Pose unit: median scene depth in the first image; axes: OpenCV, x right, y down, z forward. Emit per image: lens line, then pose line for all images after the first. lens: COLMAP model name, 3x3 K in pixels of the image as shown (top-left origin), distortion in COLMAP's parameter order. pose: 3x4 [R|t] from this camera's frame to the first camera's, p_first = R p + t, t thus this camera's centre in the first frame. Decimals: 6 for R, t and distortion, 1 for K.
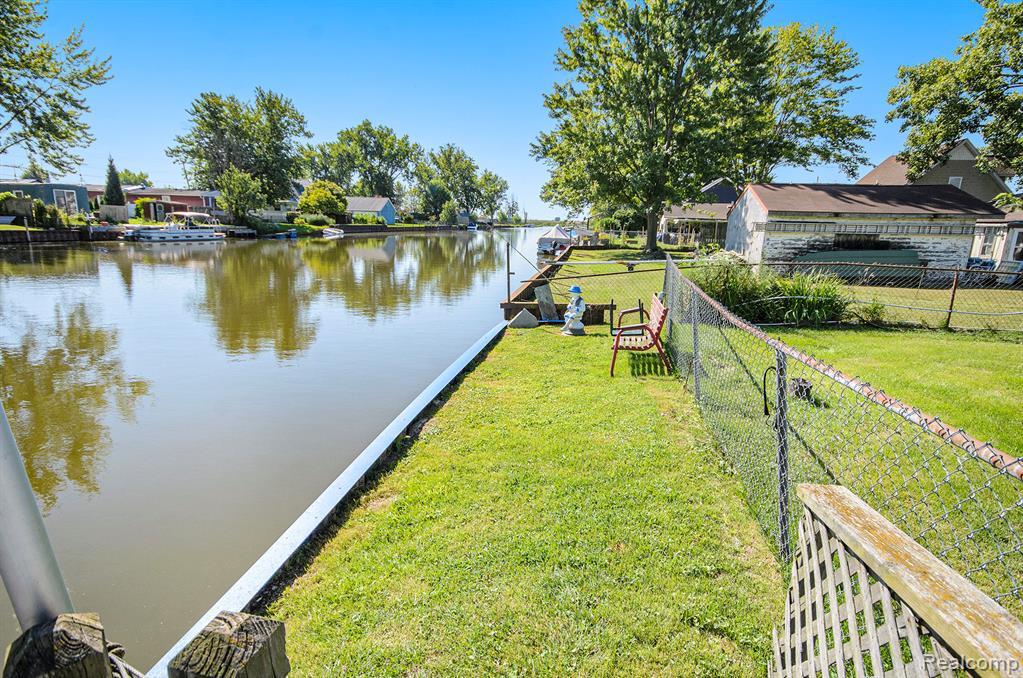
lens RADIAL K [[545.2, 0, 514.5], [0, 545.2, 342.3], [0, 0, 1]] dist [0.020990, -0.000294]
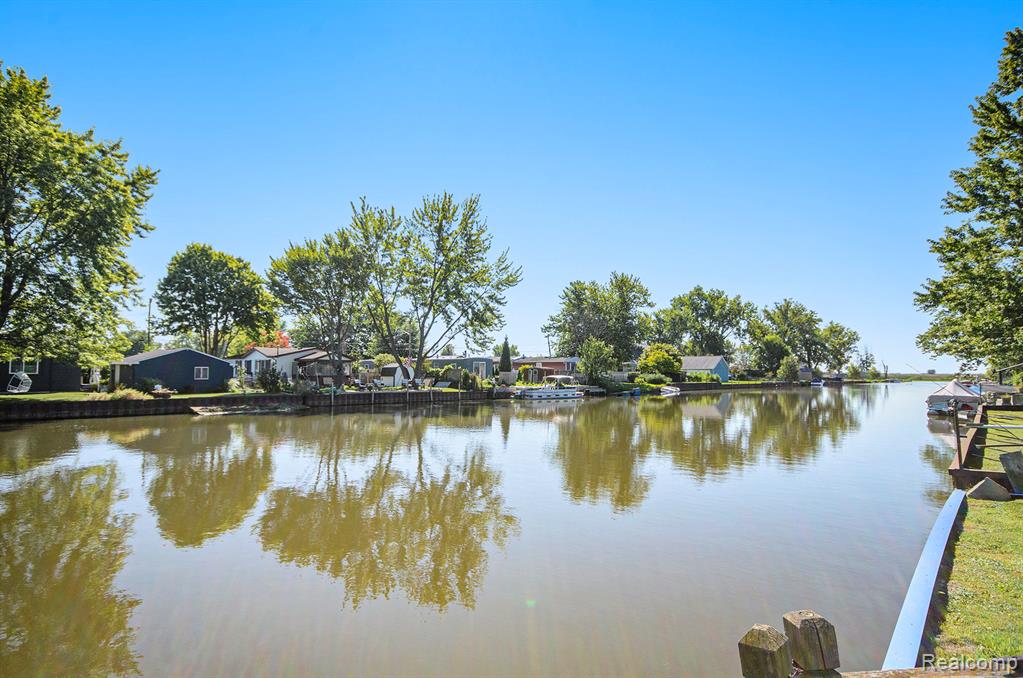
lens RADIAL K [[545.2, 0, 514.5], [0, 545.2, 342.3], [0, 0, 1]] dist [0.020990, -0.000294]
pose [[0.842959, -0.054815, -0.535177, -0.020995], [-0.097998, 0.962506, -0.252941, 0.004529], [0.528976, 0.265665, 0.805982, -0.026863]]
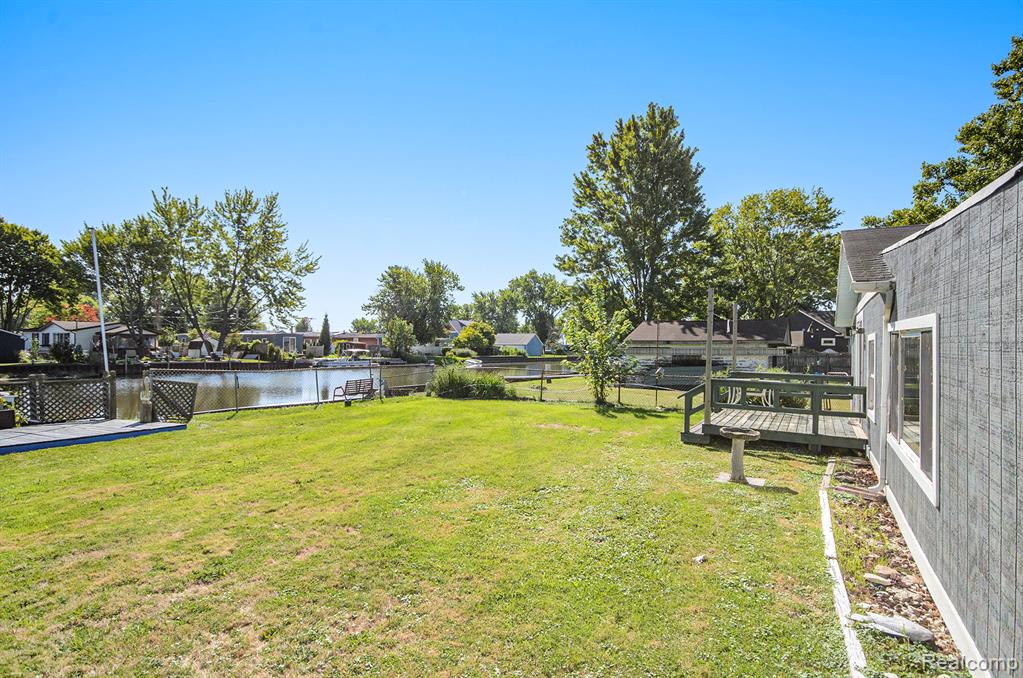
lens RADIAL K [[551.6, 0, 523.3], [0, 551.6, 340.9], [0, 0, 1]] dist [0.015158, -0.000187]
pose [[0.945057, -0.023679, -0.326046, 0.208520], [-0.054321, 0.972133, -0.228050, 0.033992], [0.322360, 0.233231, 0.917435, -0.133649]]
